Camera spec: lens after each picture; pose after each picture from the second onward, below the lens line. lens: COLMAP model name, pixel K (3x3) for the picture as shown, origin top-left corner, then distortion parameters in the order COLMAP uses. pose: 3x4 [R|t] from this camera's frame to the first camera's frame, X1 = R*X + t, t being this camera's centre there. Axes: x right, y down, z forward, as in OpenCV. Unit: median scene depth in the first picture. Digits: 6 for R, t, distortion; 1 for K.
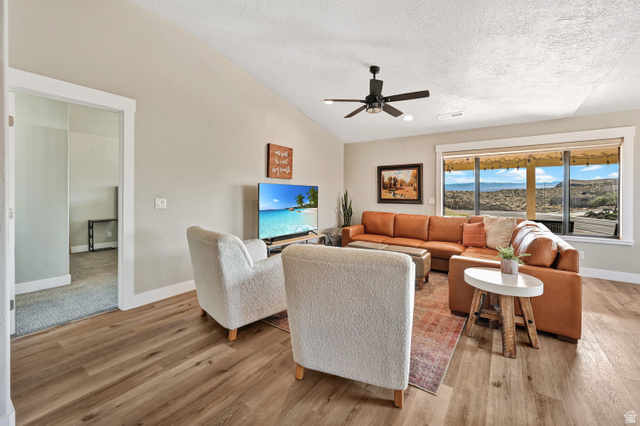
lens RADIAL K [[258.5, 0, 322.2], [0, 258.5, 217.9], [0, 0, 1]] dist [-0.000363, -0.000211]
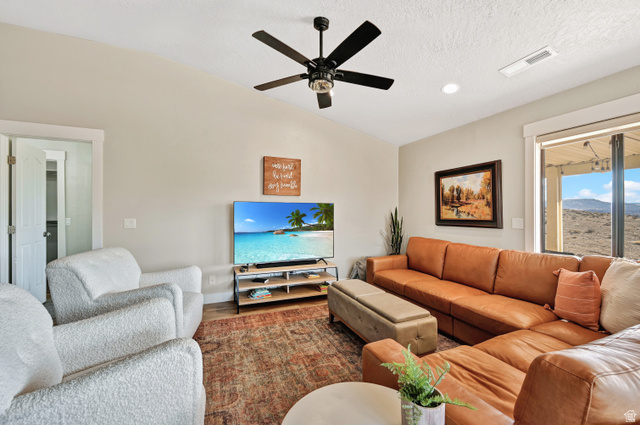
lens RADIAL K [[260.0, 0, 323.6], [0, 260.0, 231.9], [0, 0, 1]] dist [-0.000461, -0.000099]
pose [[0.855170, 0.030316, -0.517461, 0.374001], [-0.041144, 0.999108, -0.009462, -0.025243], [0.516713, 0.029382, 0.855654, 0.300419]]
